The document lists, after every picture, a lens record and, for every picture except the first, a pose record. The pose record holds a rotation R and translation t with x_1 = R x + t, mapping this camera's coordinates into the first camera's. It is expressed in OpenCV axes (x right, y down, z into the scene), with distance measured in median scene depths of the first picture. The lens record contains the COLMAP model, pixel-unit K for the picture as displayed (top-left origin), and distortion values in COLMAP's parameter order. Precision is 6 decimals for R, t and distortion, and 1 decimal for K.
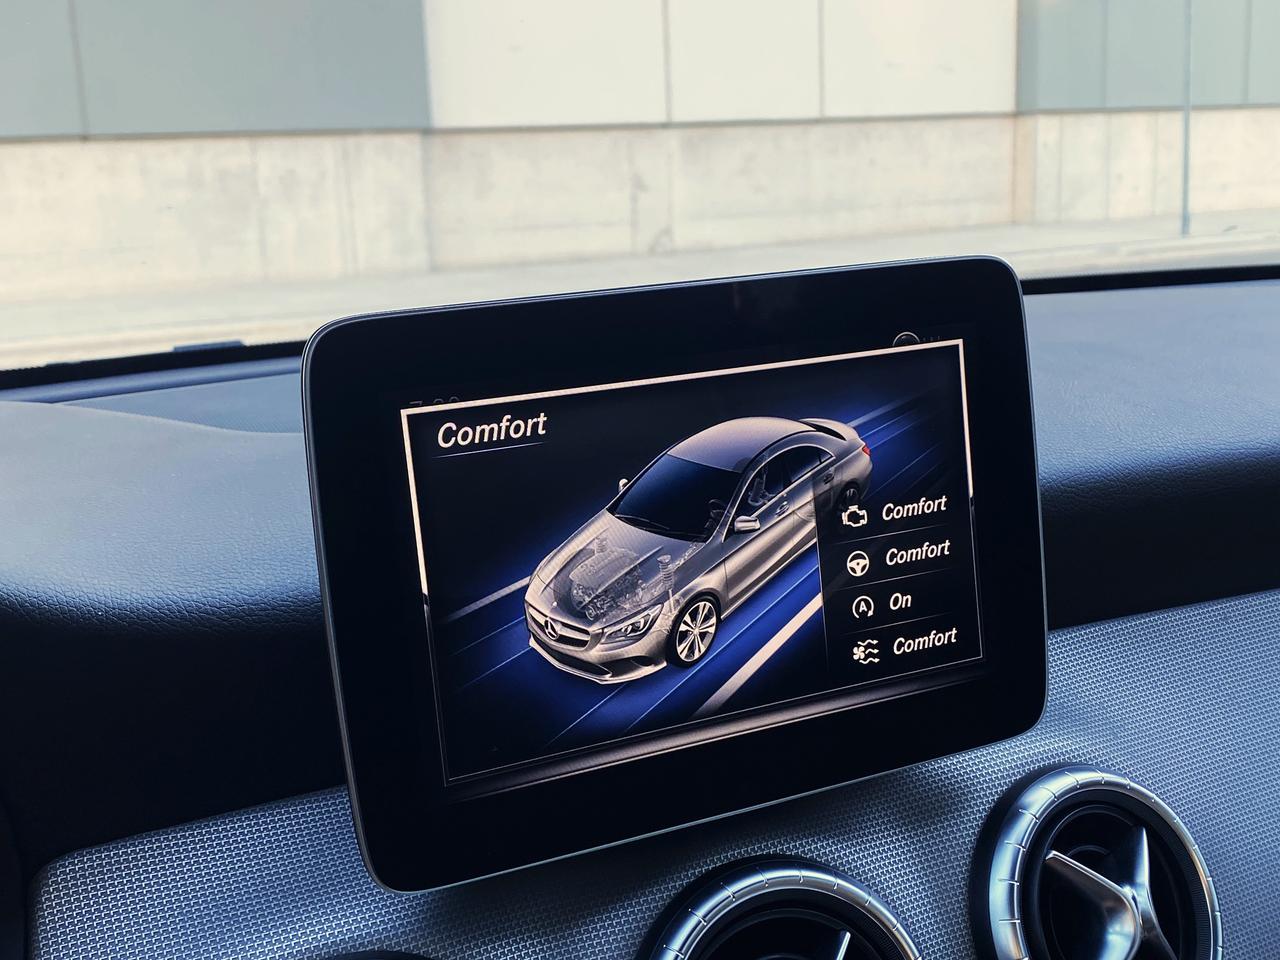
lens RADIAL K [[1431.2, 0, 652.5], [0, 1431.2, 487.2], [0, 0, 1]] dist [0.100301, -0.257174]
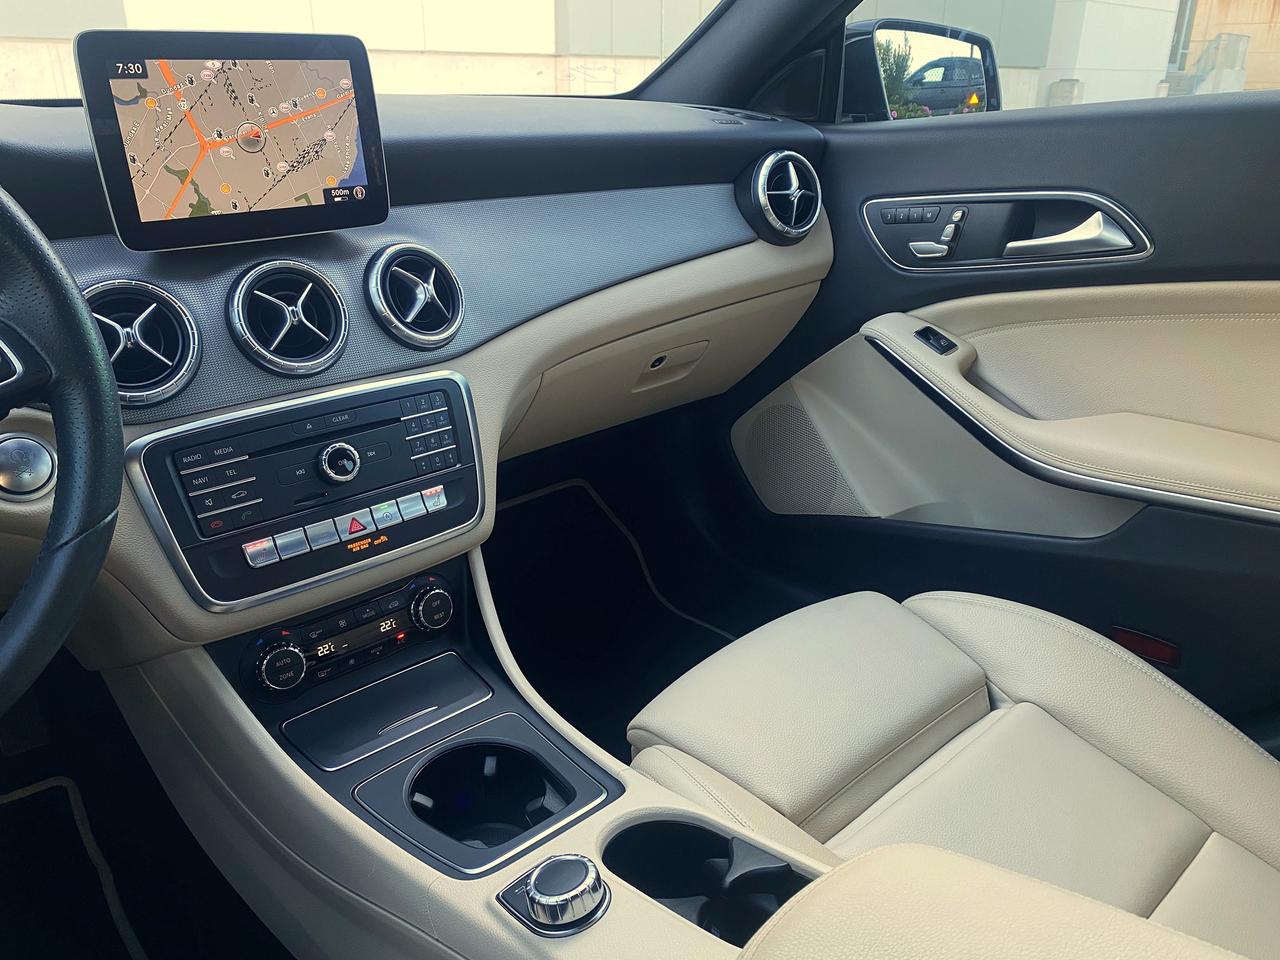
lens RADIAL K [[971.2, 0, 633.8], [0, 971.2, 471.9], [0, 0, 1]] dist [0.003938, 0.000262]
pose [[0.957205, -0.062433, 0.282596, 0.160096], [0.019623, 0.988208, 0.151856, 0.353814], [-0.288744, -0.139812, 0.947143, -0.921575]]
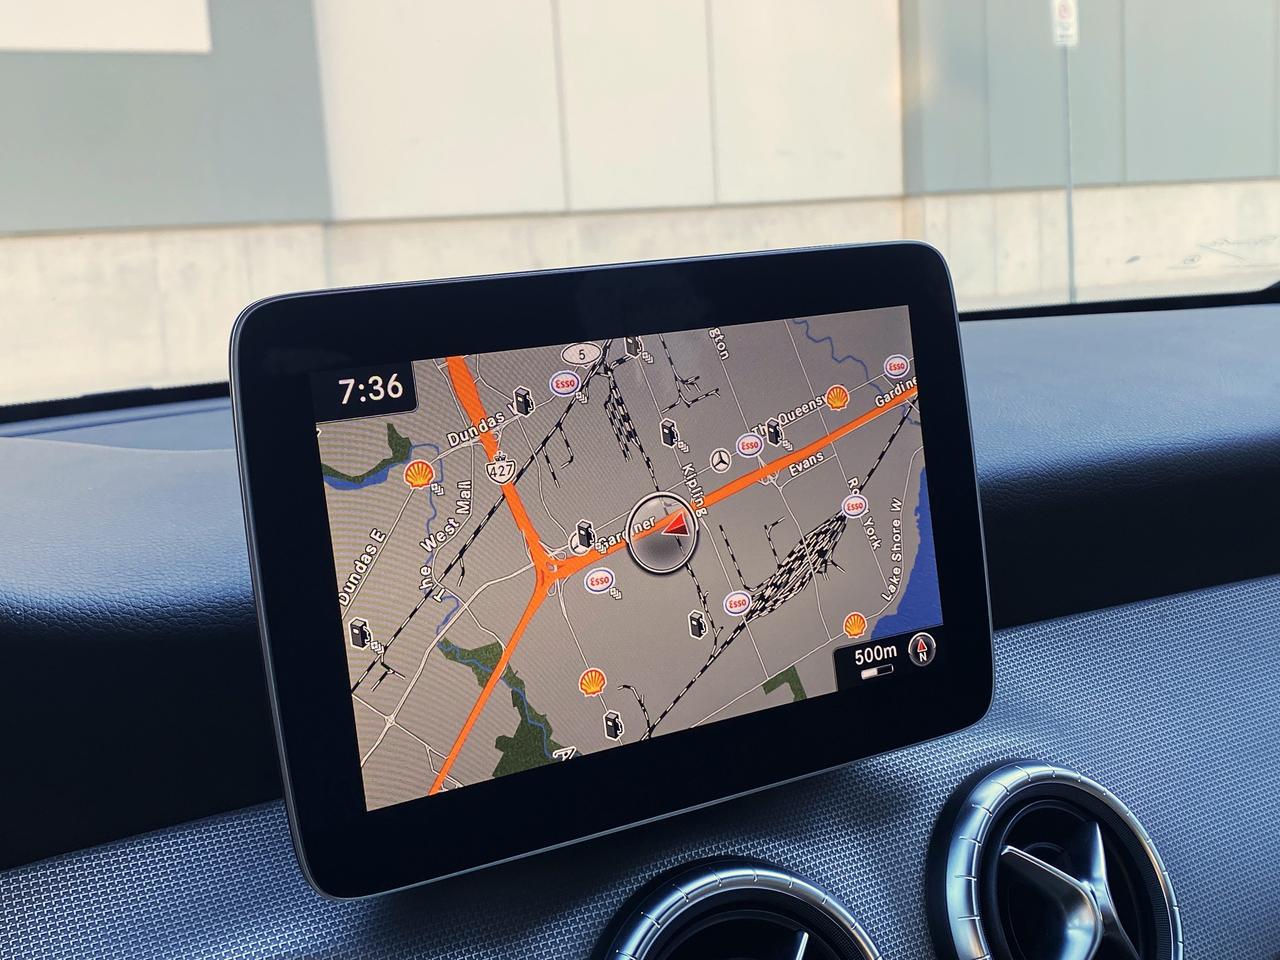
lens RADIAL K [[1428.6, 0, 618.8], [0, 1428.6, 474.1], [0, 0, 1]] dist [0.097491, -0.250792]
pose [[0.998703, -0.027430, 0.042905, -0.019570], [0.030334, 0.997185, -0.068566, 0.058325], [-0.040904, 0.069779, 0.996724, 0.022533]]
